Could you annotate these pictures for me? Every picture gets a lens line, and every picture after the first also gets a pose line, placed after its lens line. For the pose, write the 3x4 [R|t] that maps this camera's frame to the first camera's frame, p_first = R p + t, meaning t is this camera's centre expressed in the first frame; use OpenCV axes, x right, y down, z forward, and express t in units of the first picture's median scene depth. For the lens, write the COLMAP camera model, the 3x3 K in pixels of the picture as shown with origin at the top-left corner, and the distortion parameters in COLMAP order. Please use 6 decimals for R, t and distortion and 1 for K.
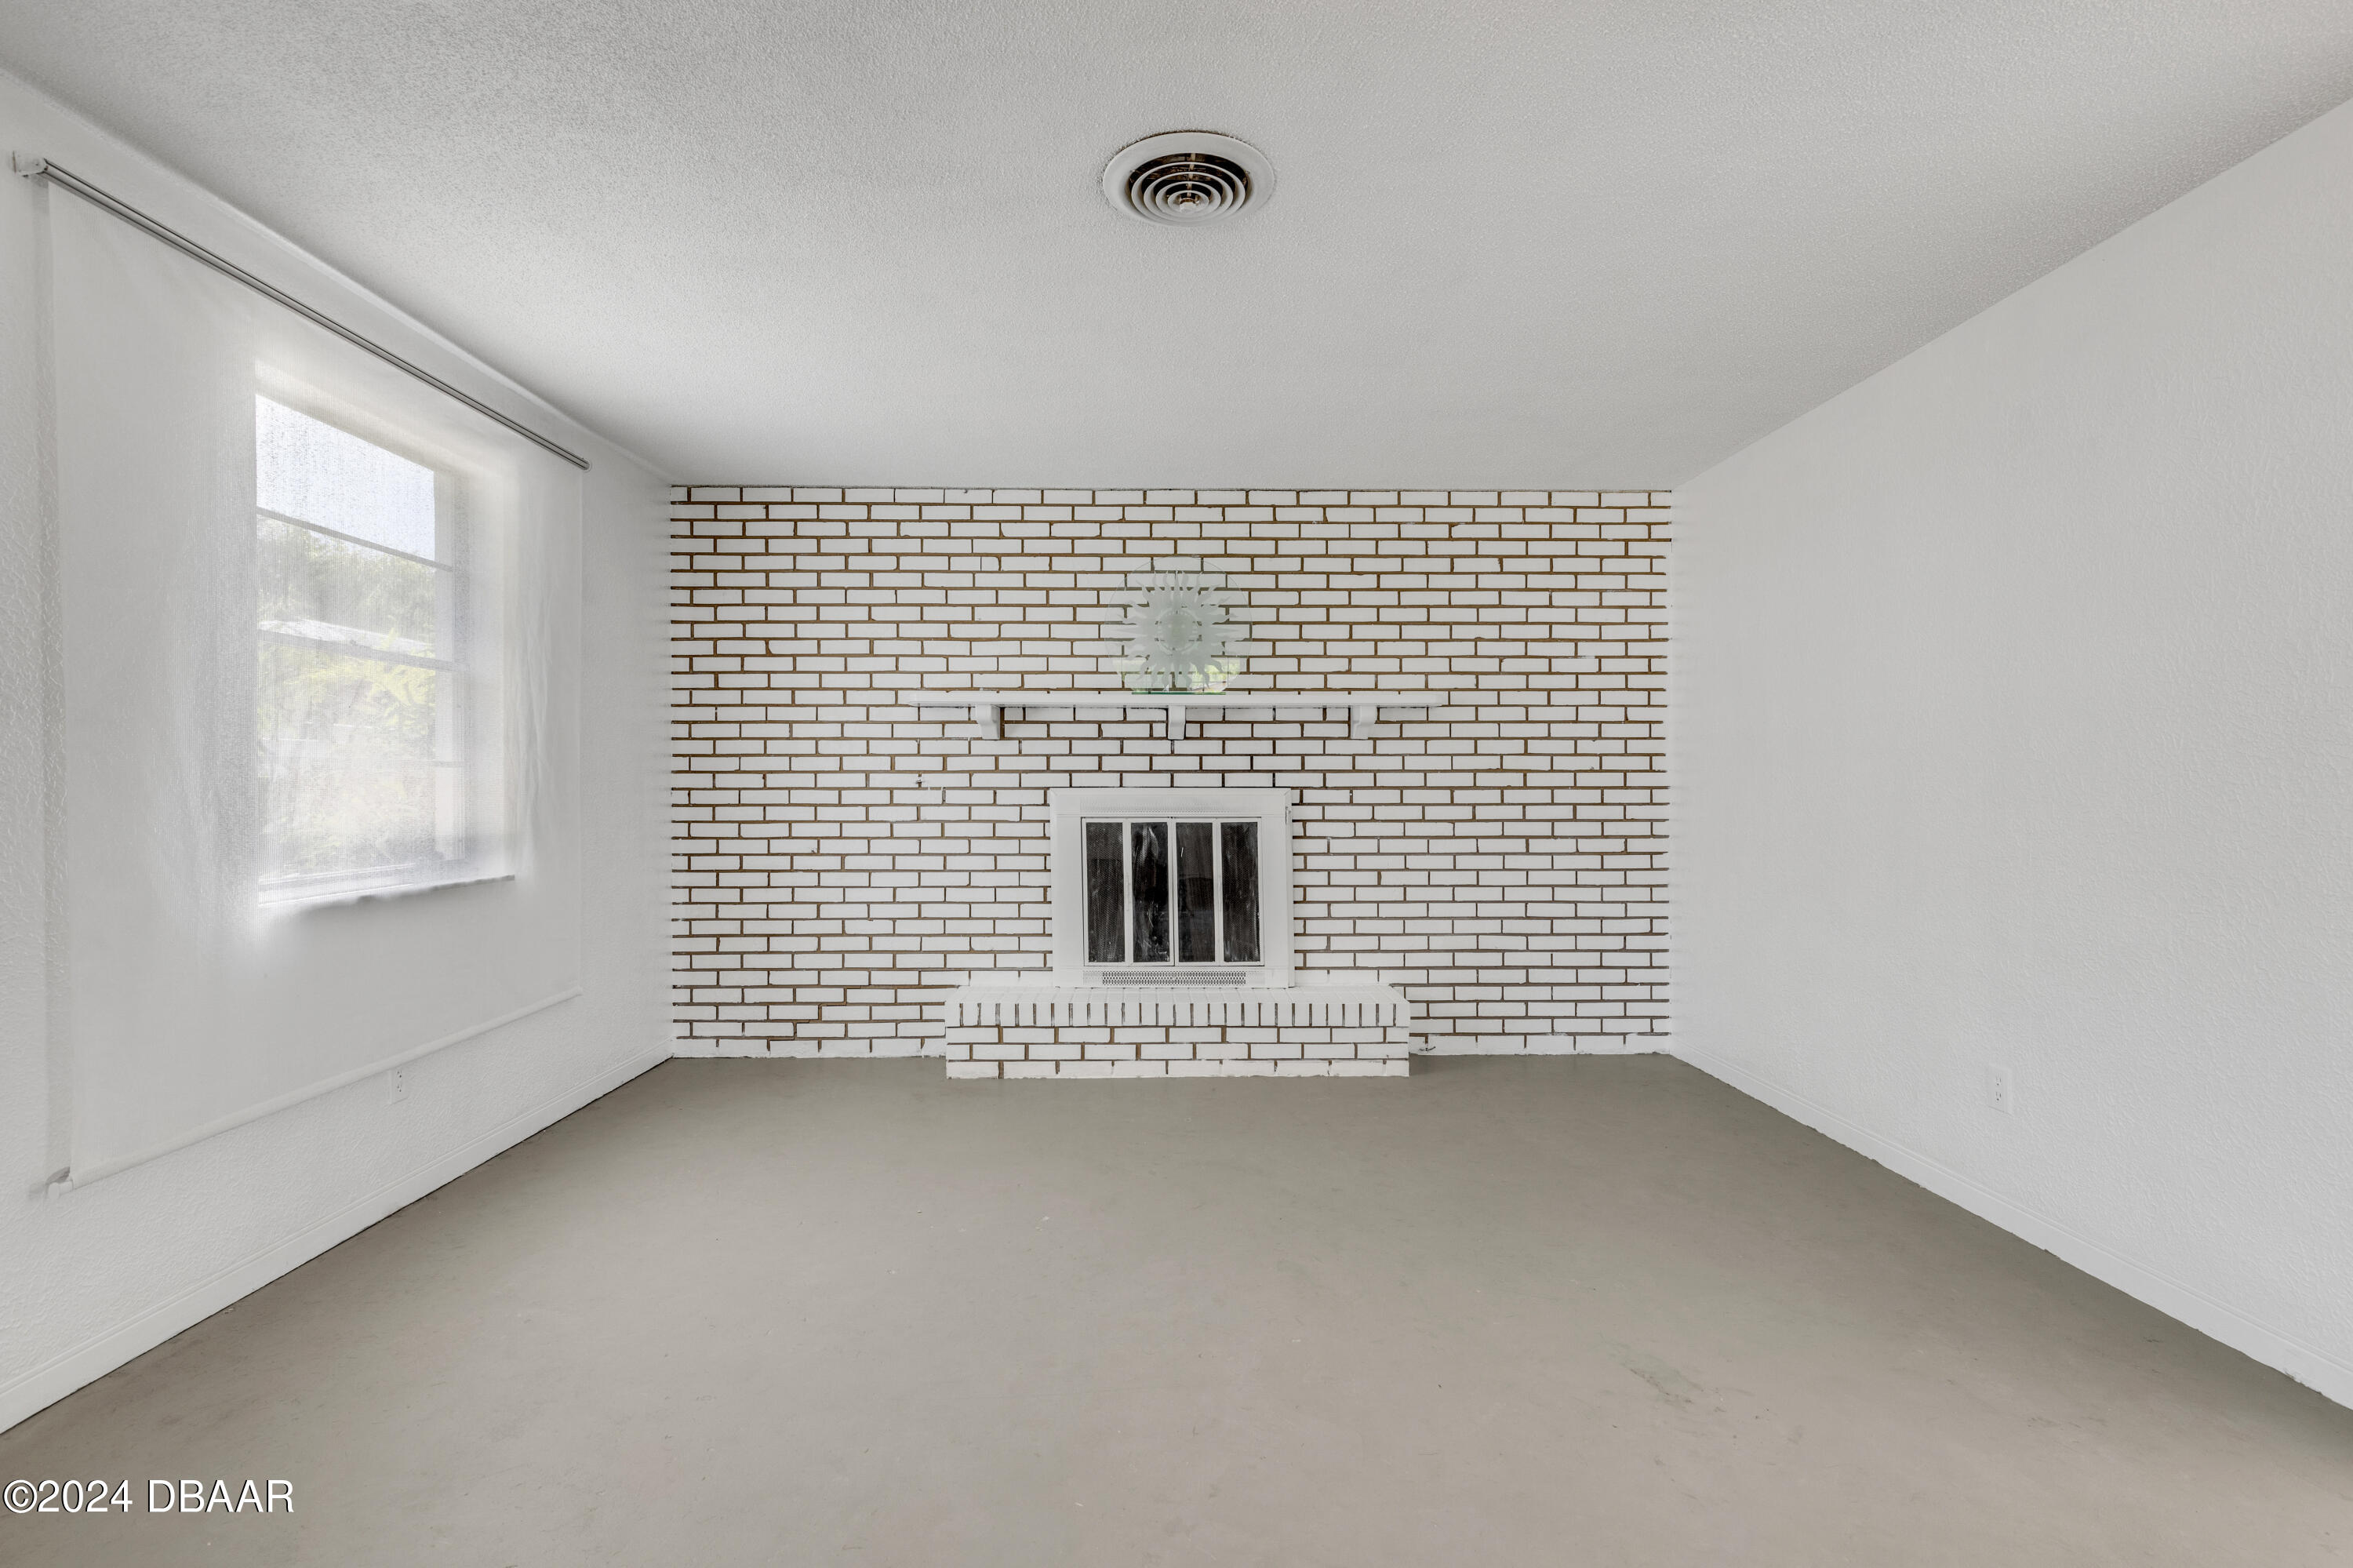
lens RADIAL K [[1072.3, 0, 1164.3], [0, 1072.3, 783.2], [0, 0, 1]] dist [0.004165, -0.000022]
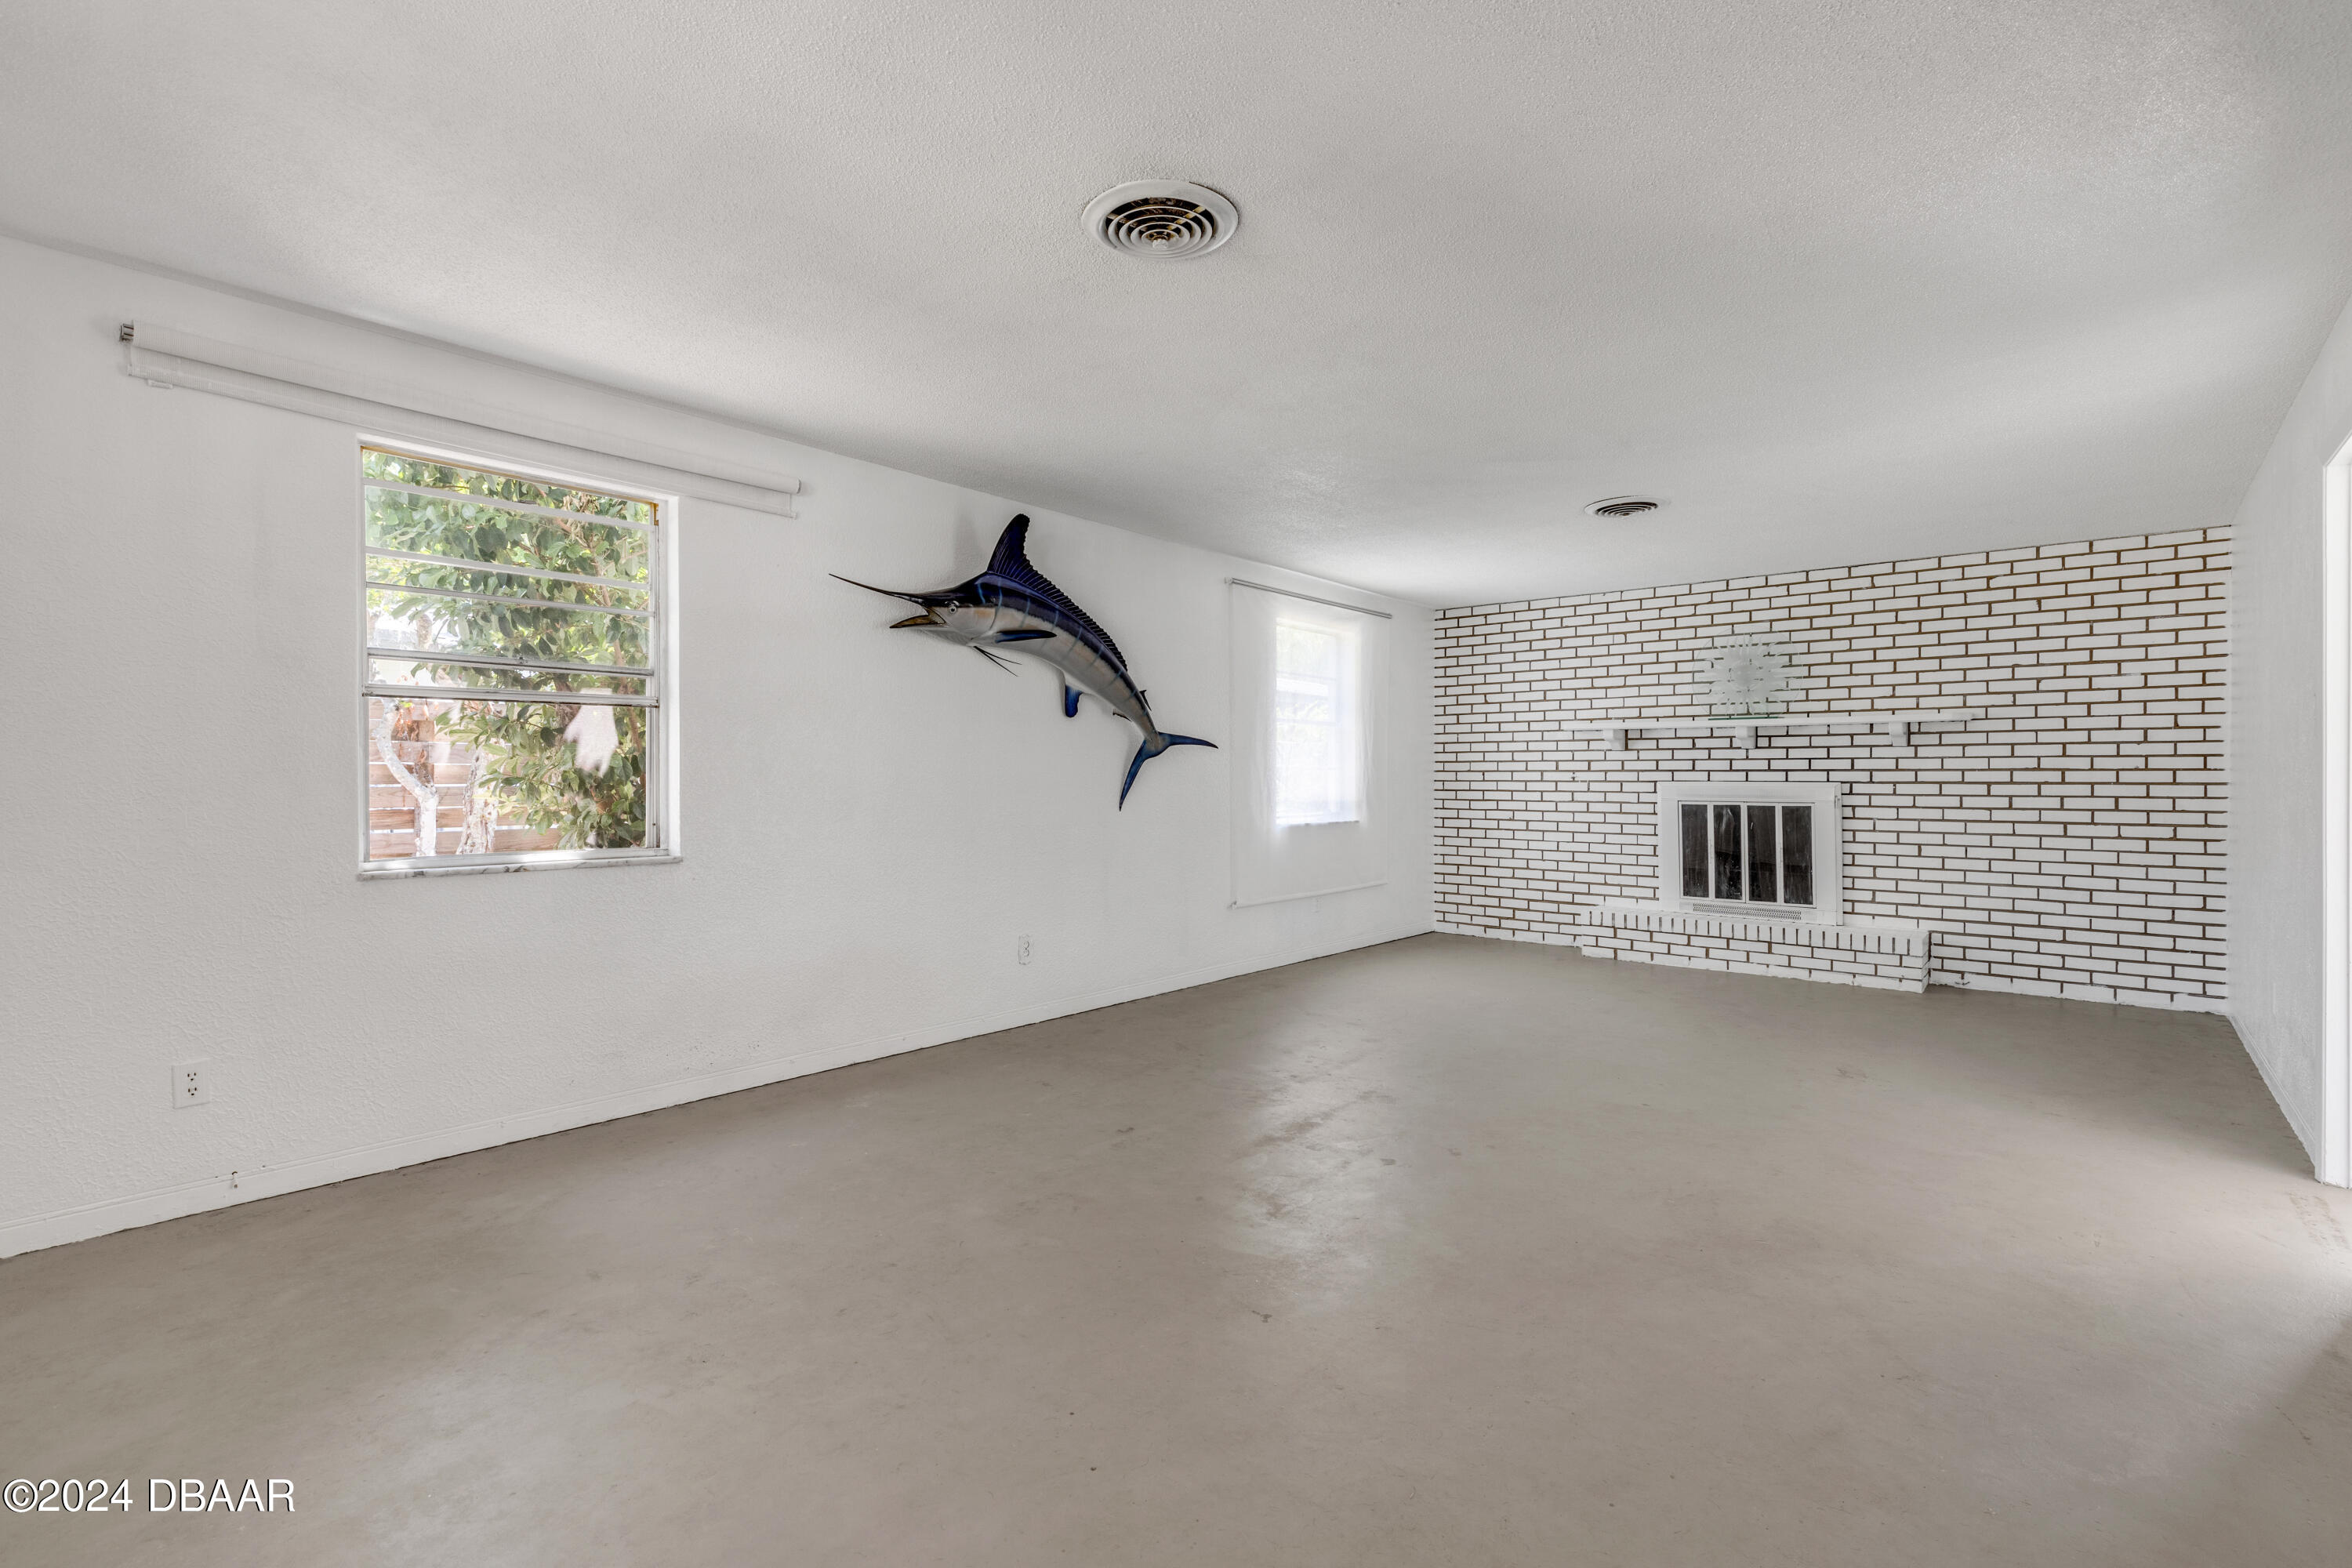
lens RADIAL K [[1092.8, 0, 1228.9], [0, 1092.8, 786.0], [0, 0, 1]] dist [0.003266, 0.000075]
pose [[0.791438, 0.007377, -0.611206, 0.369678], [-0.003234, 0.999964, 0.007883, 0.000715], [0.611242, -0.004262, 0.791433, -0.626752]]
